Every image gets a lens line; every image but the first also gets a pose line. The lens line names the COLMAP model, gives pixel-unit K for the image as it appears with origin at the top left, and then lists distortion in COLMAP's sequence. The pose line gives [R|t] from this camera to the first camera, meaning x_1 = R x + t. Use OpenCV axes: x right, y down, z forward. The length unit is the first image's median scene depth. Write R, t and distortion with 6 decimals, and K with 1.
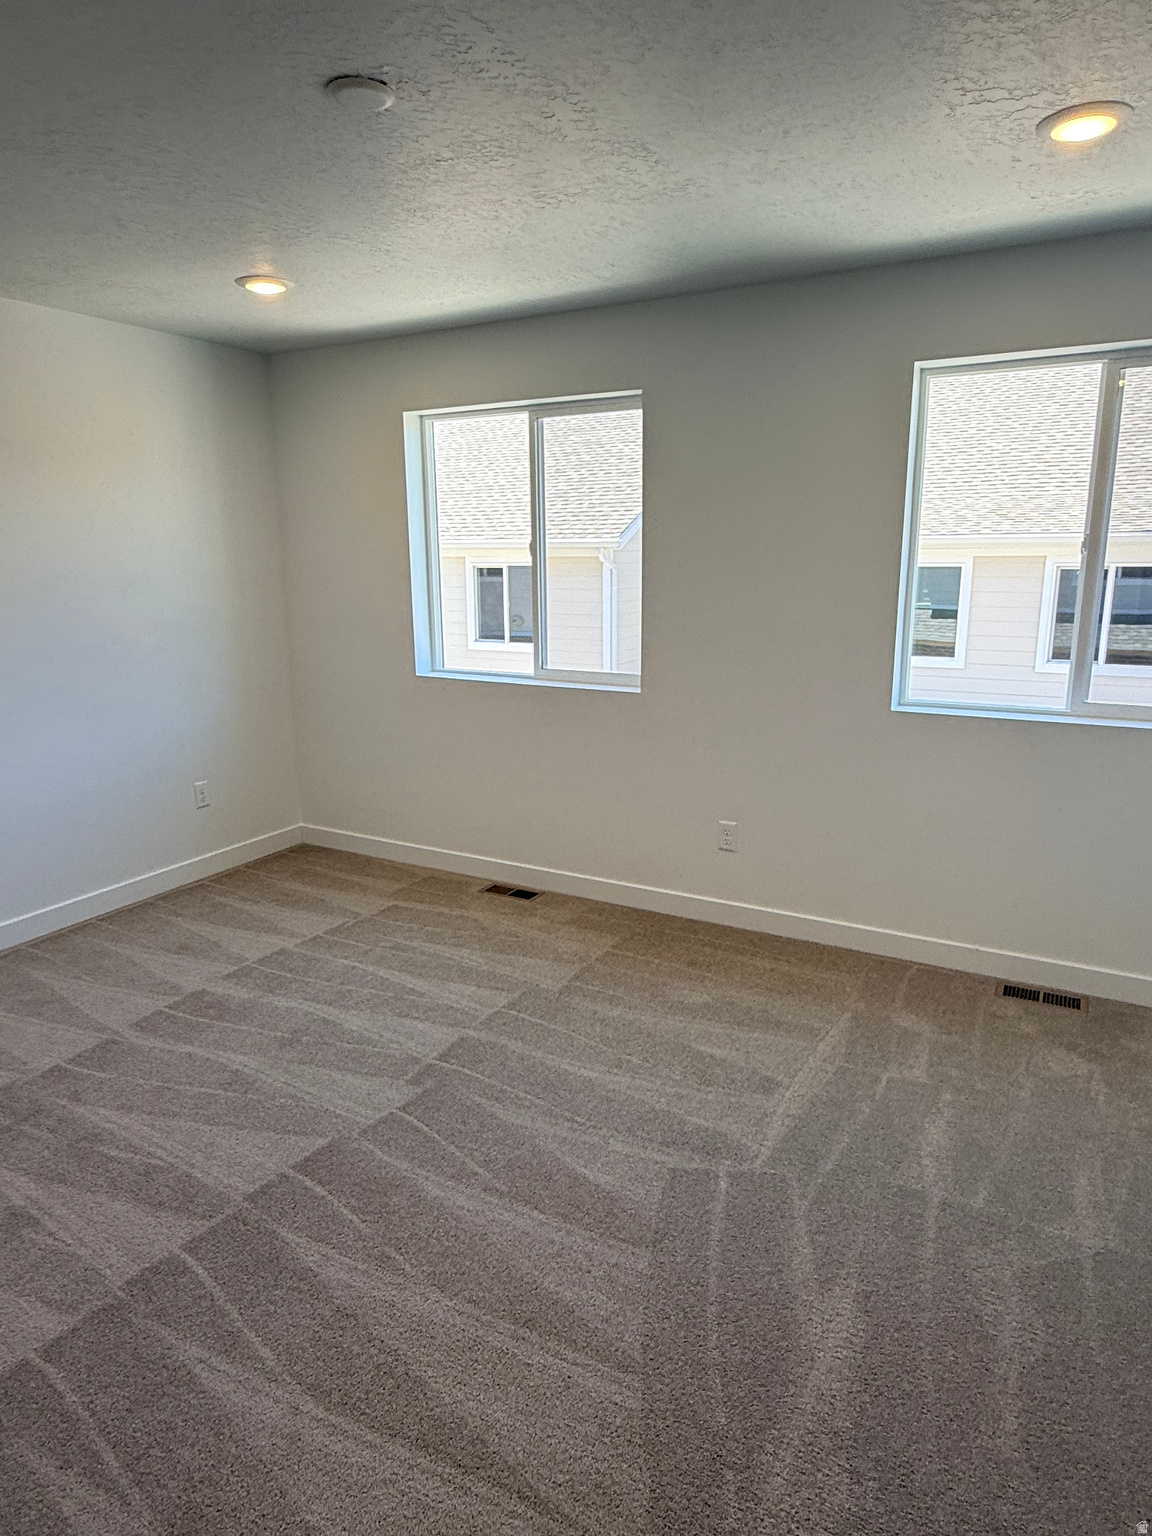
lens RADIAL K [[942.5, 0, 577.5], [0, 942.5, 774.1], [0, 0, 1]] dist [-0.005242, 0.000651]
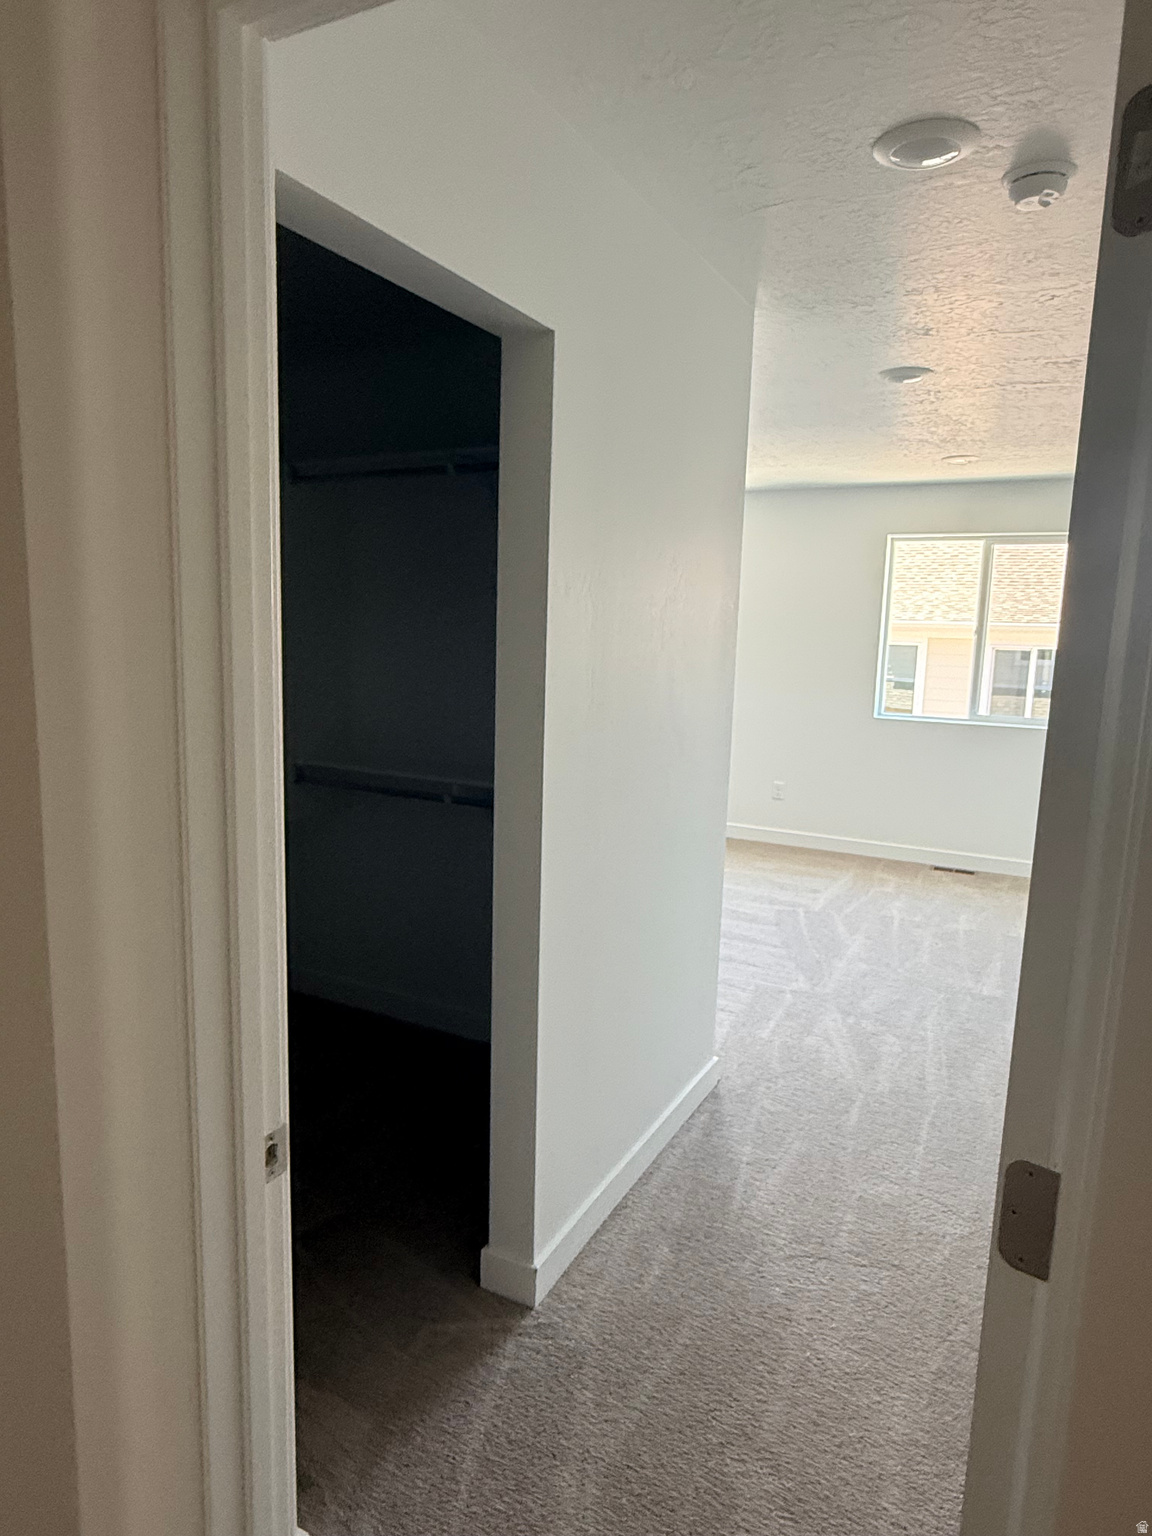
lens RADIAL K [[942.5, 0, 577.8], [0, 942.5, 770.4], [0, 0, 1]] dist [-0.005242, 0.000651]
pose [[0.998753, 0.033711, 0.036824, -0.325335], [-0.030886, 0.996723, -0.074761, 0.201490], [-0.039224, 0.073530, 0.996521, -0.844773]]
